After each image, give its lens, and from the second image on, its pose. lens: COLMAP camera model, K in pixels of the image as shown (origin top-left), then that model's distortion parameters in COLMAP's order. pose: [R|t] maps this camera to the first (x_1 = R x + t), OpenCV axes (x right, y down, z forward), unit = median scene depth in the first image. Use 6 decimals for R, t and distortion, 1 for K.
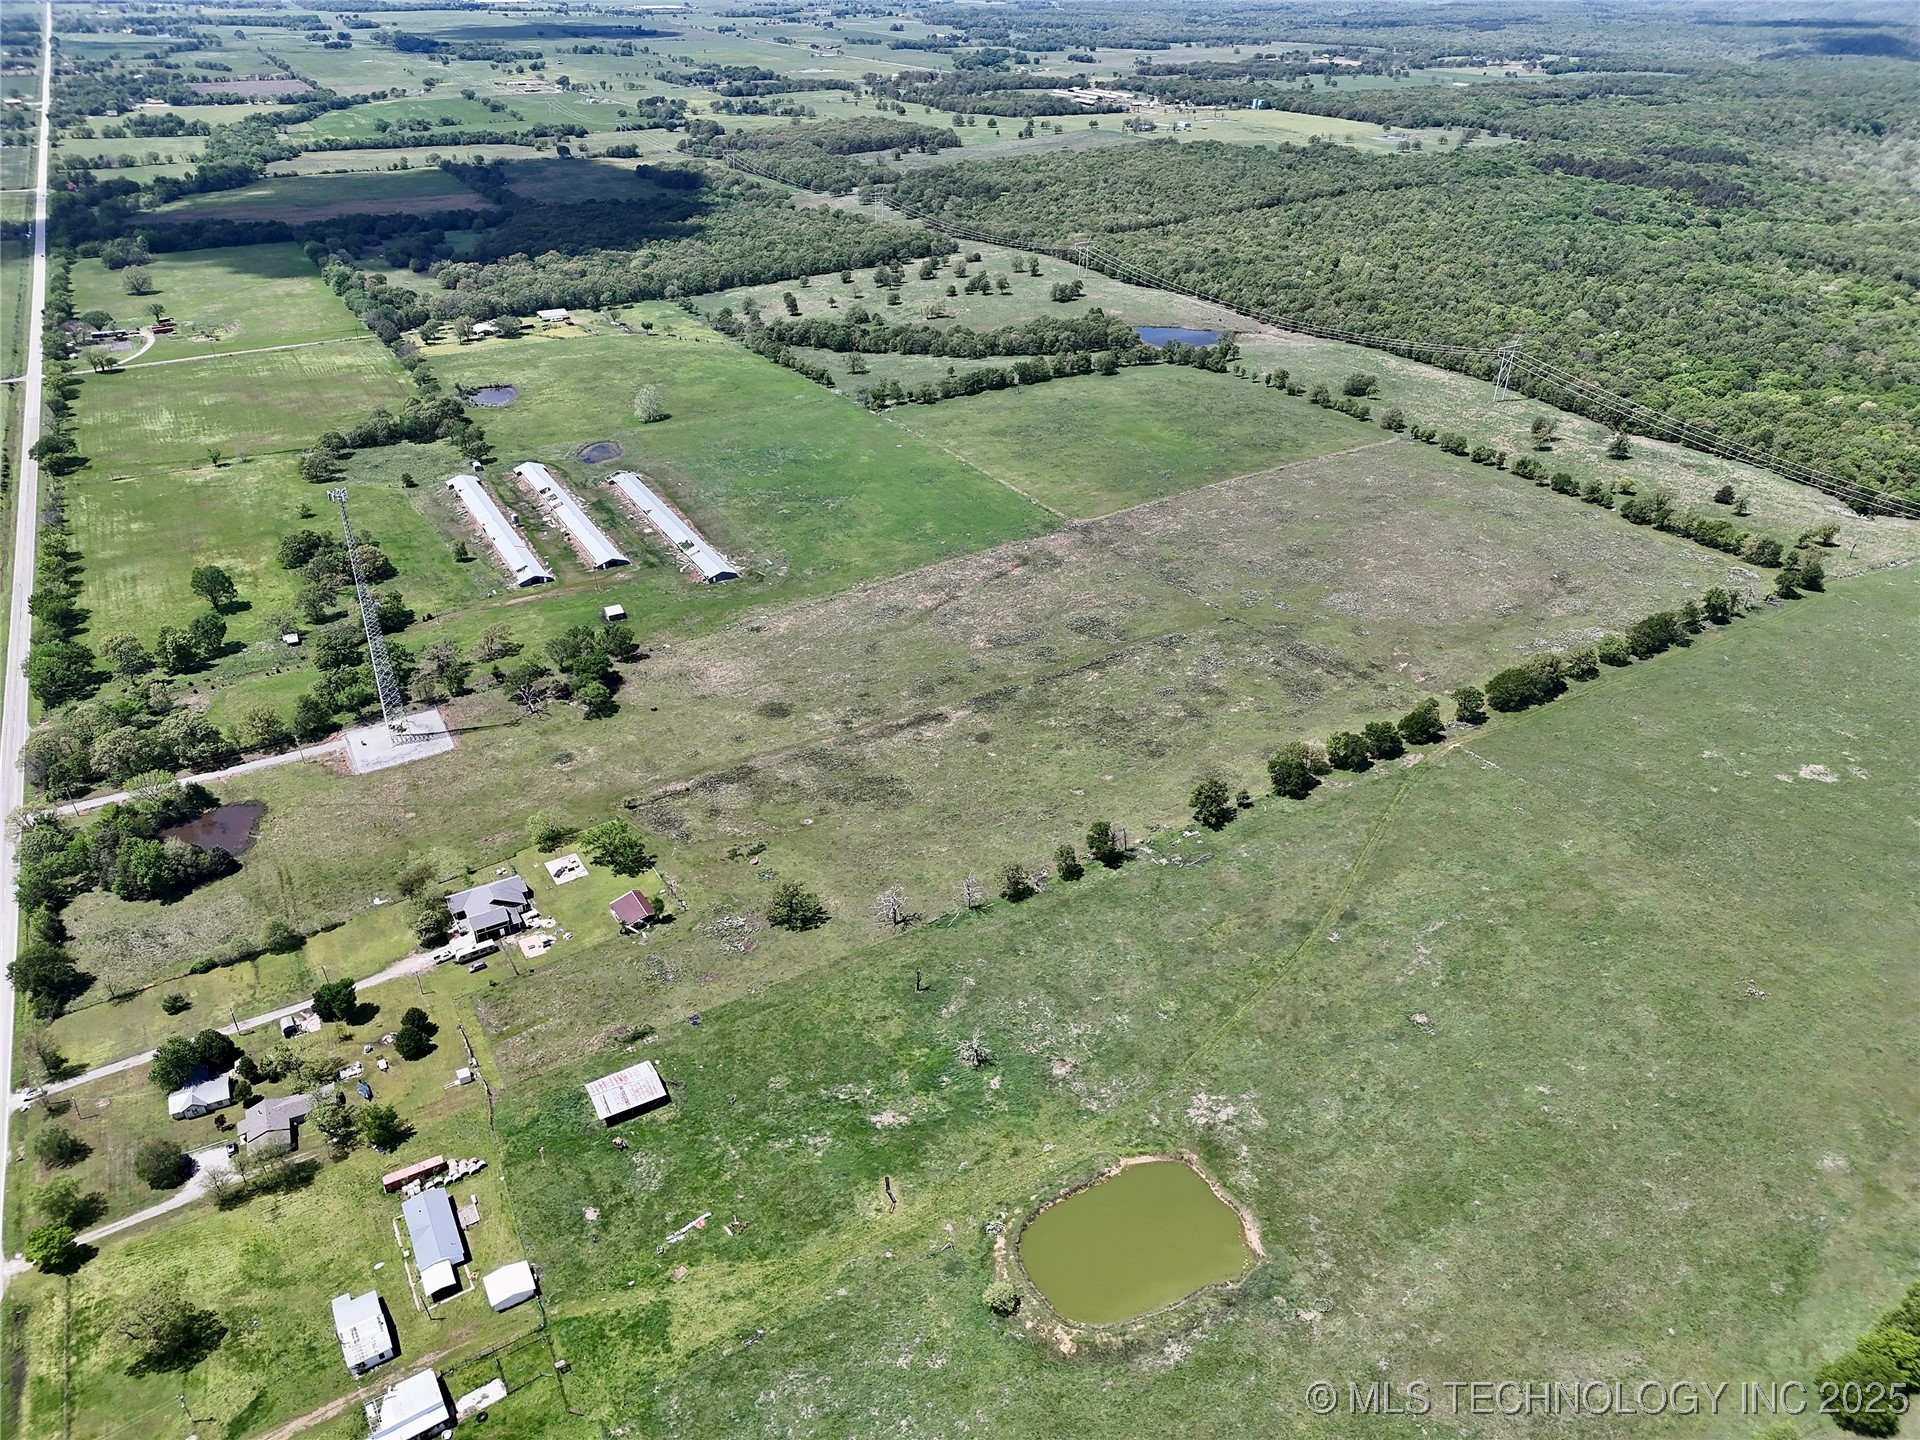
lens RADIAL K [[1340.7, 0, 957.6], [0, 1340.7, 726.6], [0, 0, 1]] dist [0.069654, -0.063577]
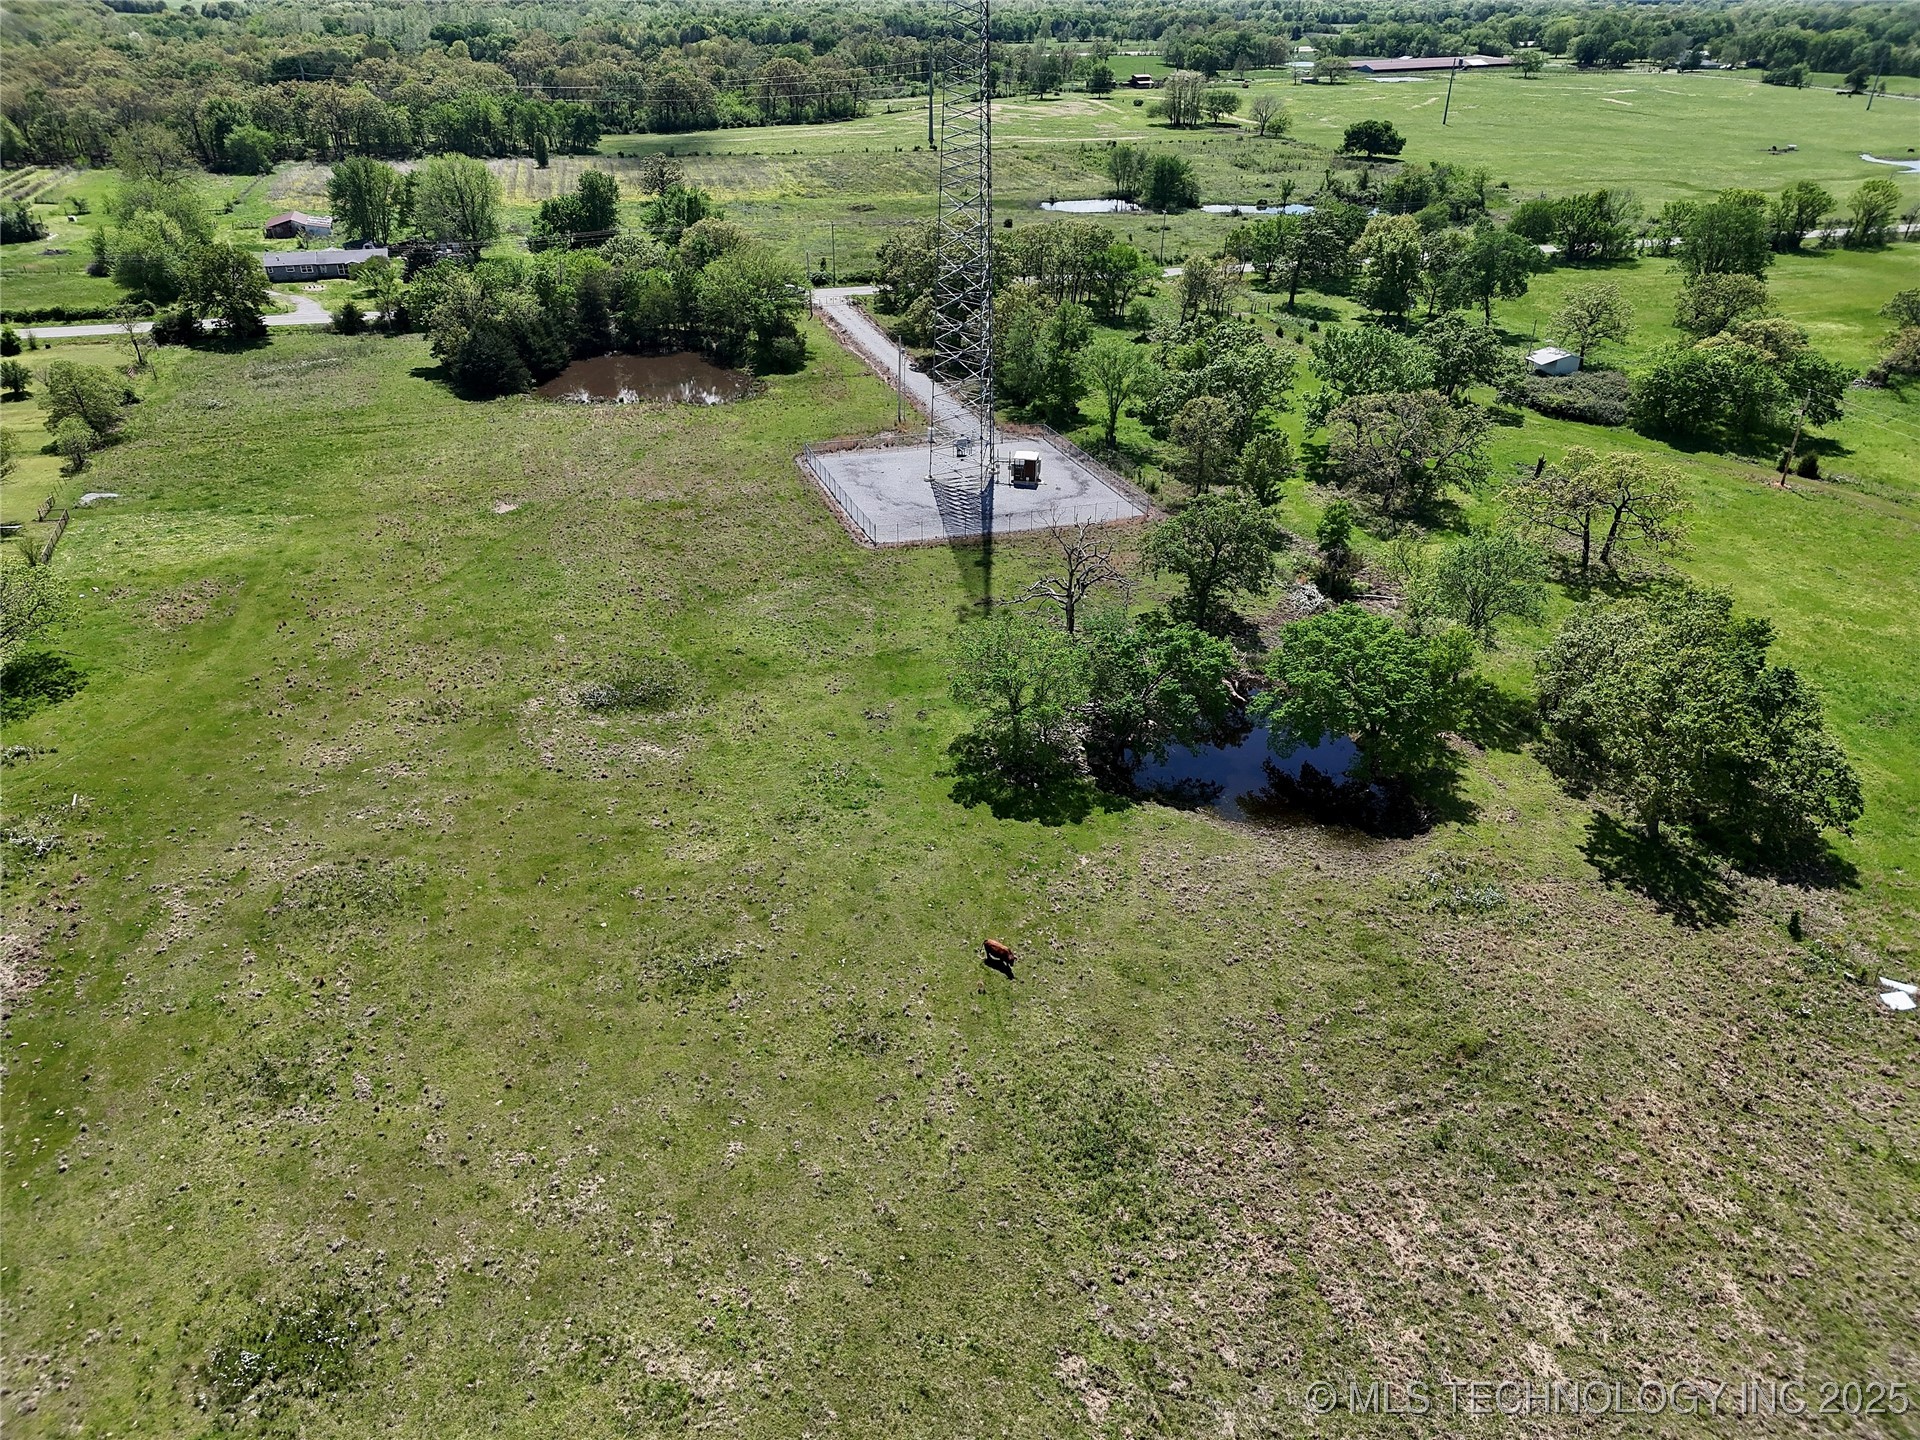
lens RADIAL K [[1340.7, 0, 957.0], [0, 1340.7, 727.5], [0, 0, 1]] dist [0.069654, -0.063577]
pose [[-0.197258, 0.480059, -0.854771, -0.087190], [-0.501840, 0.699559, 0.508699, -0.102940], [0.842168, 0.529303, 0.102919, 0.882672]]
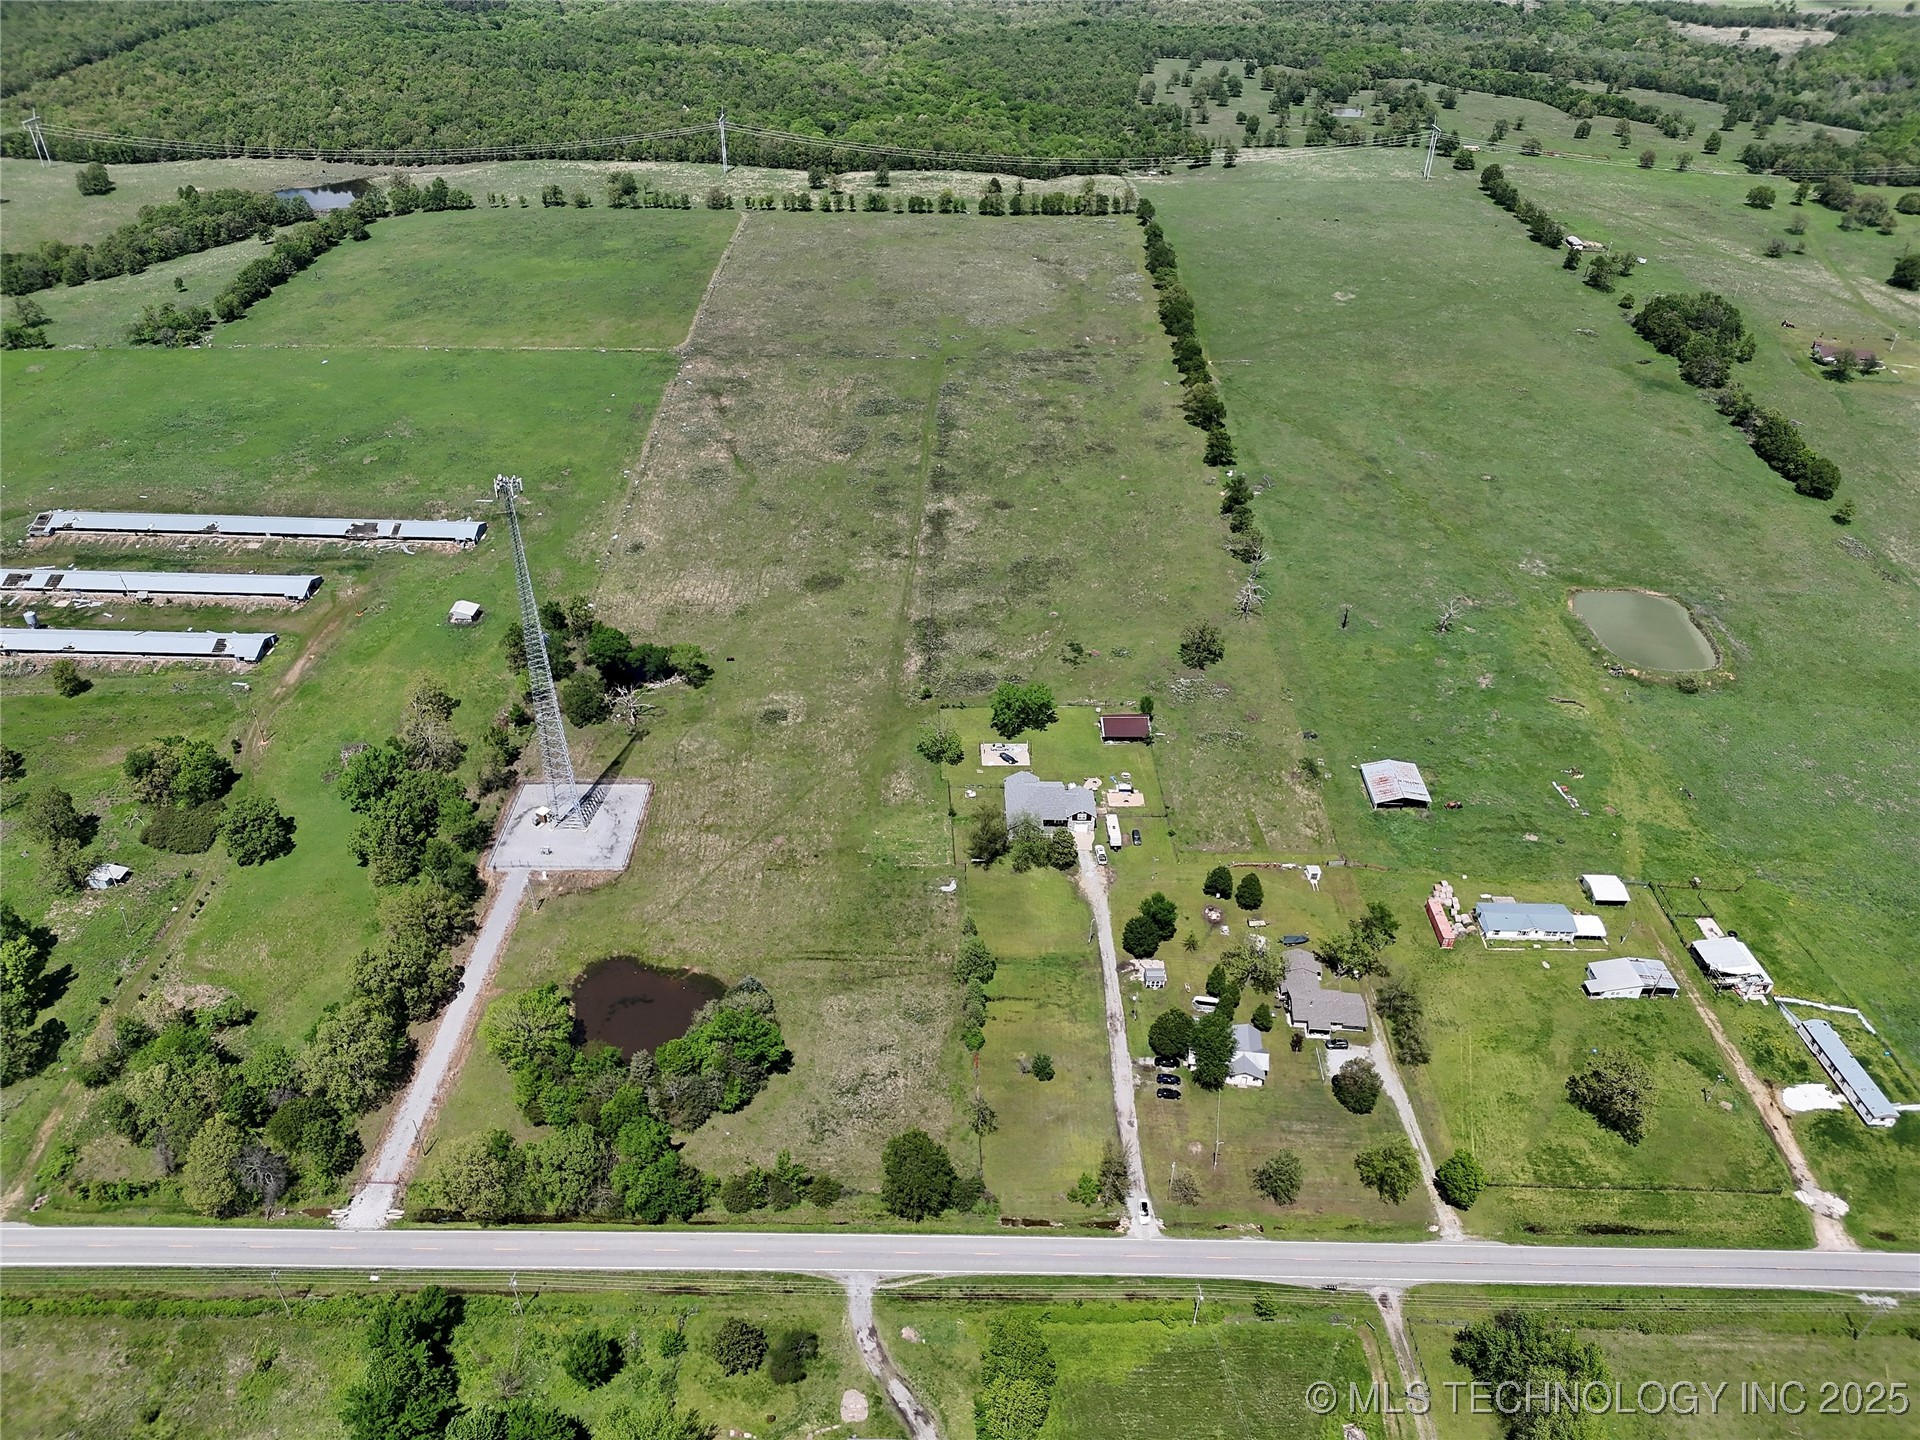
lens RADIAL K [[1340.7, 0, 961.4], [0, 1340.7, 728.5], [0, 0, 1]] dist [0.069654, -0.063577]
pose [[0.503541, -0.488952, 0.712301, -0.696718], [0.424834, 0.858018, 0.288653, -0.132330], [-0.752304, 0.157261, 0.639771, 0.346718]]
